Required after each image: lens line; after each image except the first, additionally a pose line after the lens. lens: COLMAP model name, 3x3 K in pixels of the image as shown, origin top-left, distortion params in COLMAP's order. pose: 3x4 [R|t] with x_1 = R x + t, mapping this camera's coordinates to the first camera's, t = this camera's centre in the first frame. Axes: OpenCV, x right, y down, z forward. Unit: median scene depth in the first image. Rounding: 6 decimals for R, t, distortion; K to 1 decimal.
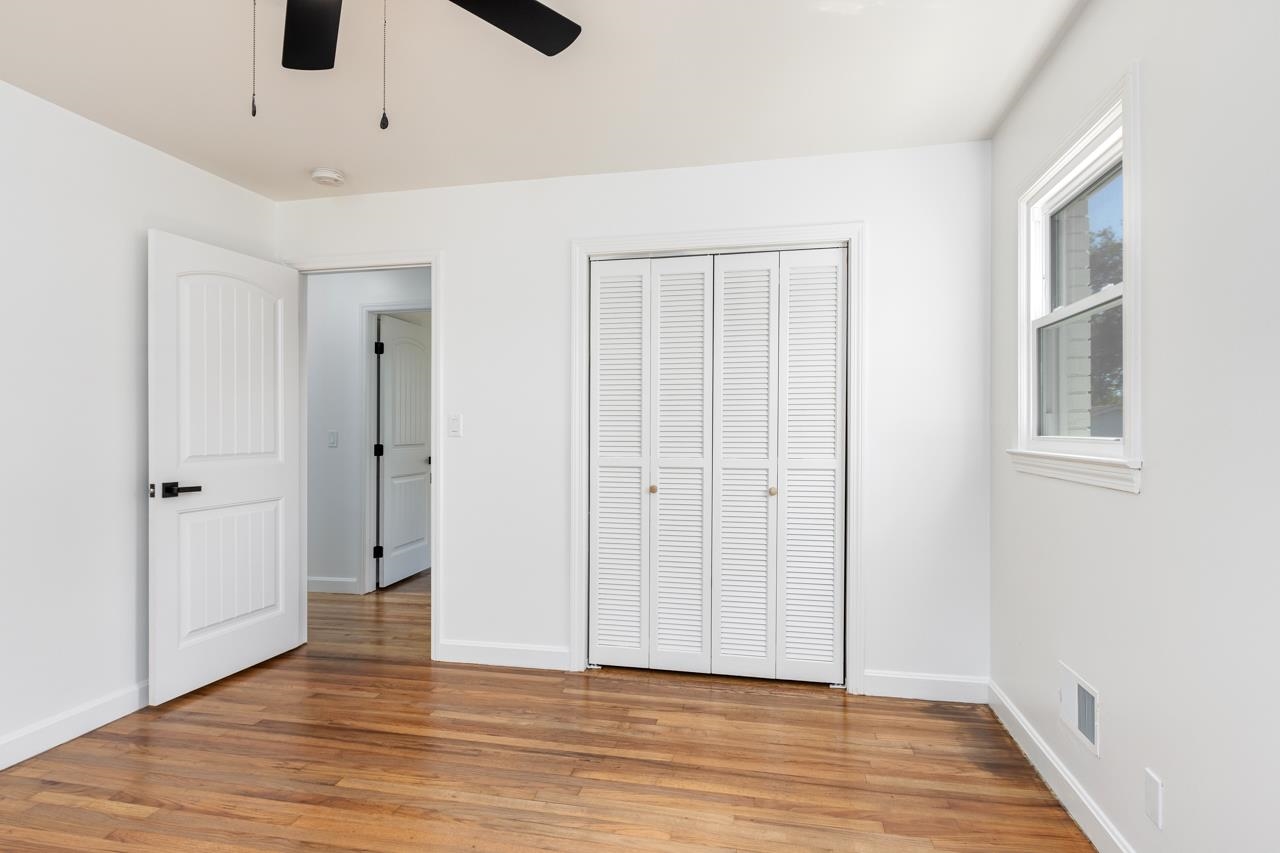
lens RADIAL K [[680.8, 0, 637.8], [0, 680.8, 424.2], [0, 0, 1]] dist [0.001634, 0.000189]
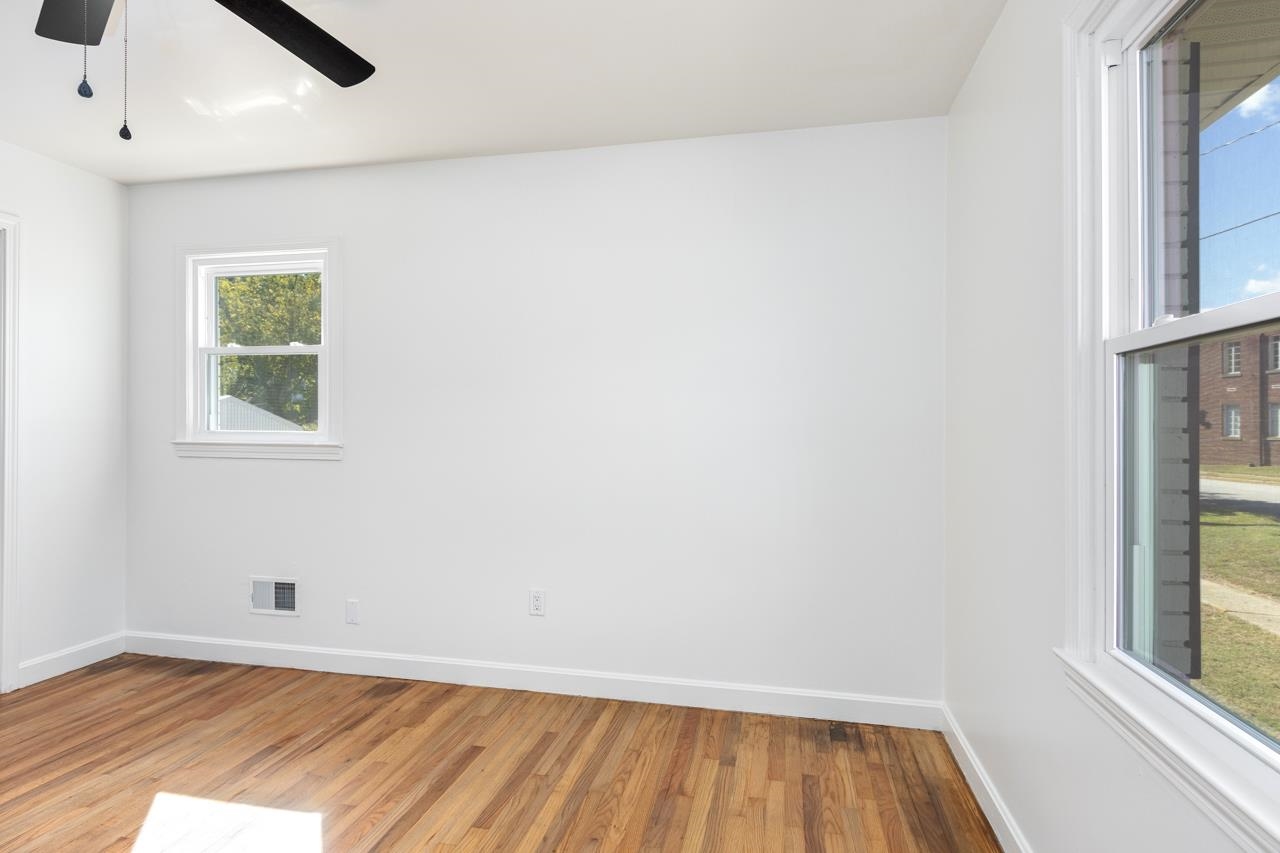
lens RADIAL K [[680.8, 0, 637.8], [0, 680.8, 424.2], [0, 0, 1]] dist [0.001634, 0.000189]
pose [[-0.000553, 0.006161, 0.999981, -0.843432], [-0.017744, 0.999824, -0.006170, -0.001750], [-0.999842, -0.017747, -0.000443, 0.121192]]
